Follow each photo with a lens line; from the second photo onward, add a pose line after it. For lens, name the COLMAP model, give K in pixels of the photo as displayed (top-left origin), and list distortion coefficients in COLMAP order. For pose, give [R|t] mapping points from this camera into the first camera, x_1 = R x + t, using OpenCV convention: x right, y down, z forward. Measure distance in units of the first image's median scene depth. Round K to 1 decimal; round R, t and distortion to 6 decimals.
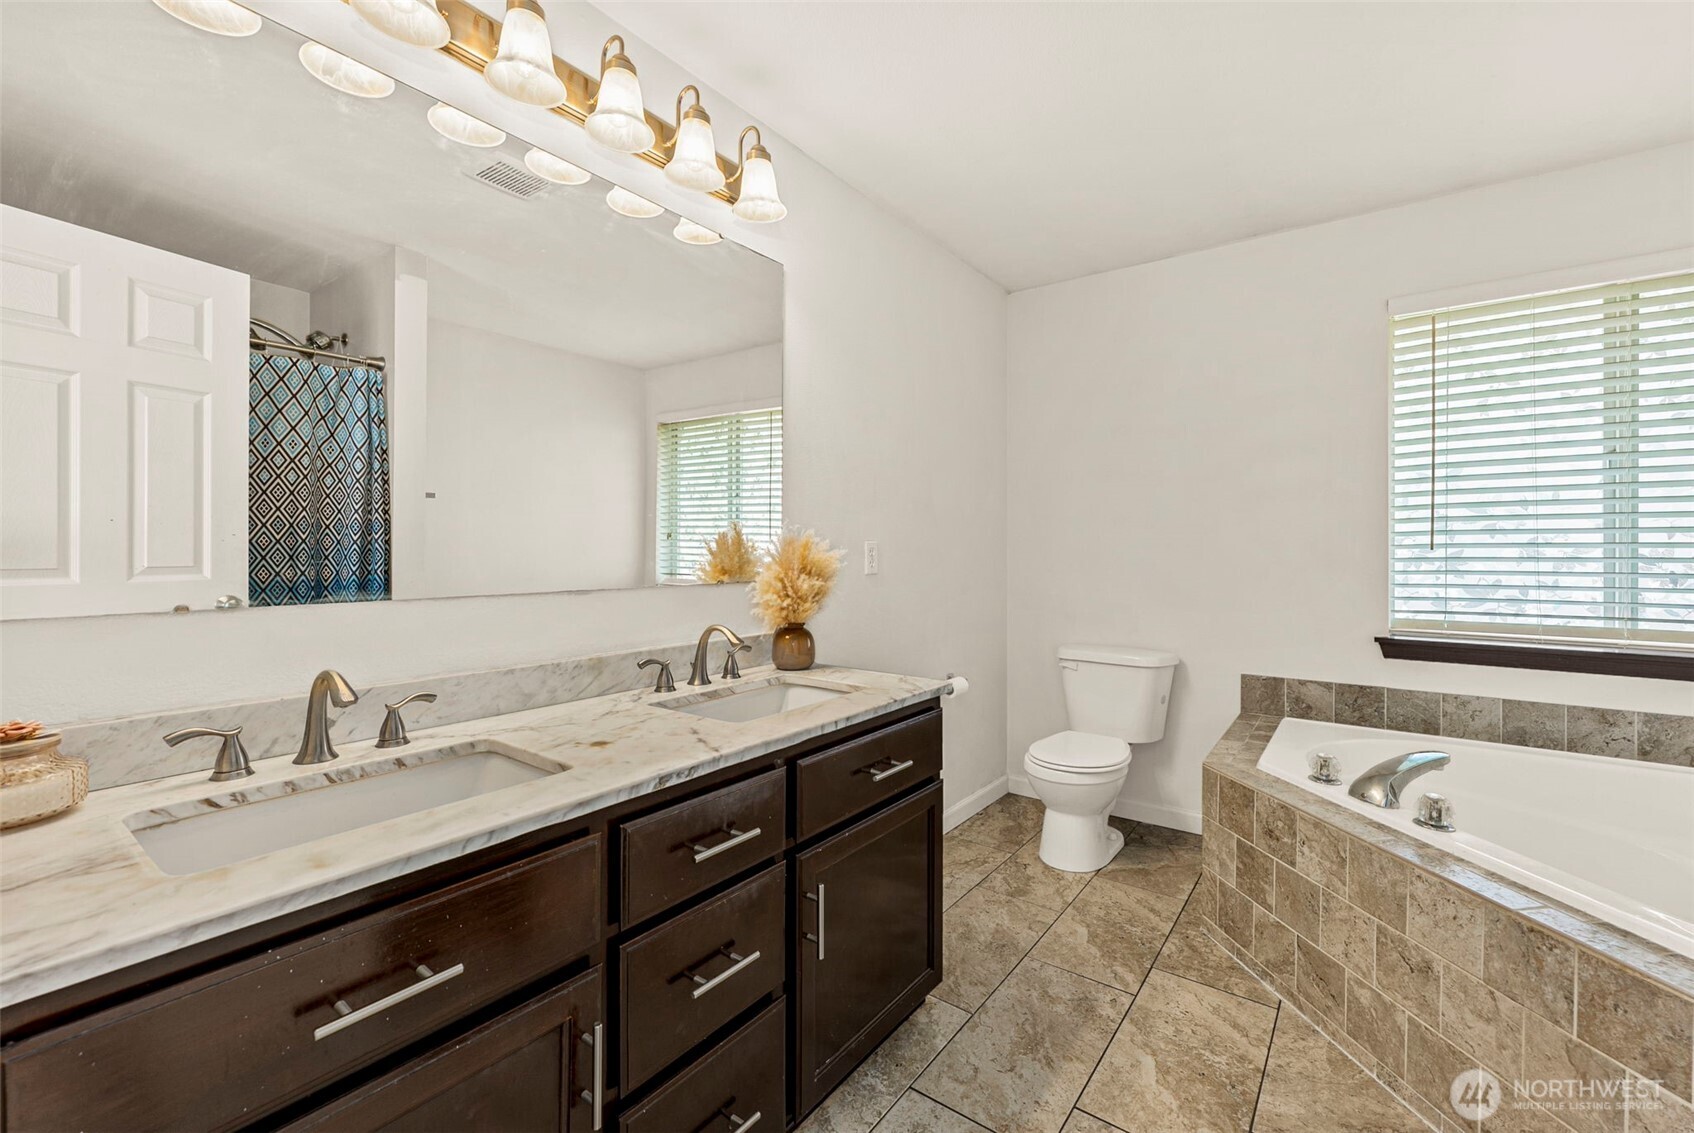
lens RADIAL K [[698.4, 0, 859.2], [0, 698.4, 554.6], [0, 0, 1]] dist [0.001650, -0.000163]
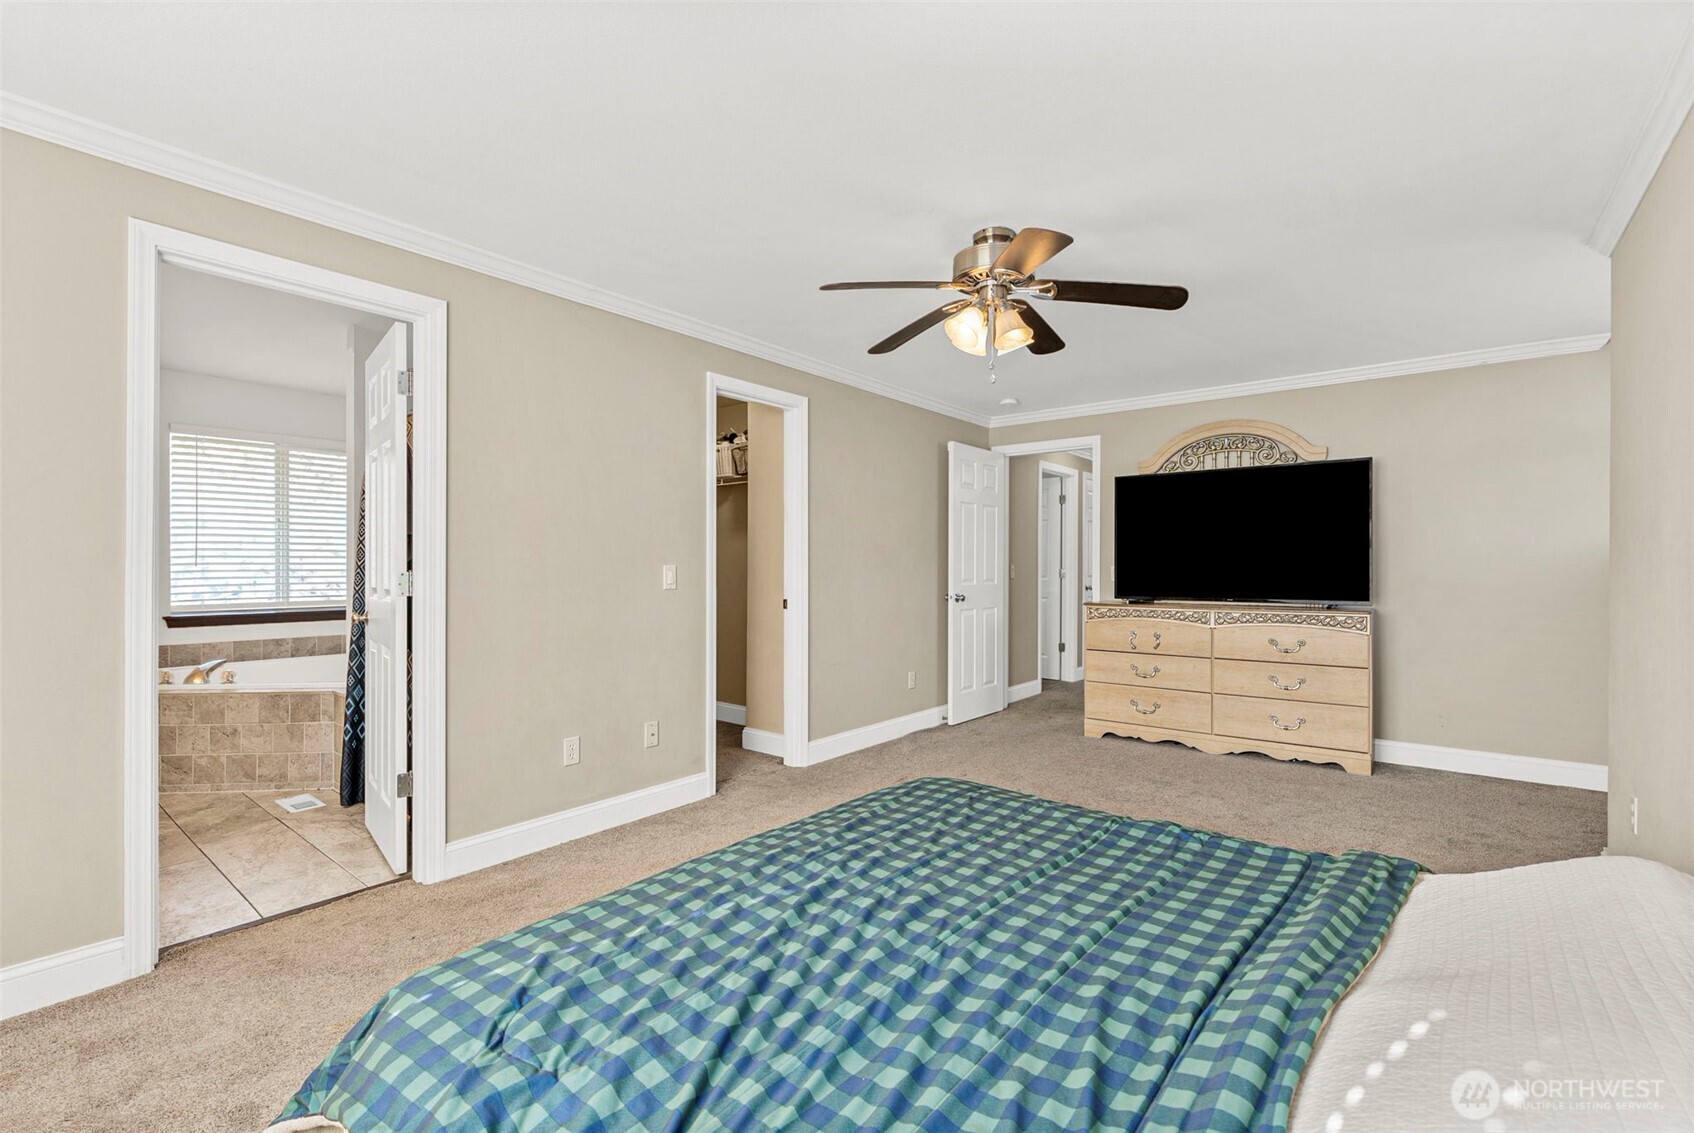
lens RADIAL K [[726.4, 0, 857.9], [0, 726.4, 567.3], [0, 0, 1]] dist [0.003351, -0.000001]
pose [[0.027052, -0.003621, 0.999627, -1.044378], [0.005728, 0.999978, 0.003467, -0.000405], [-0.999618, 0.005632, 0.027072, -0.789322]]
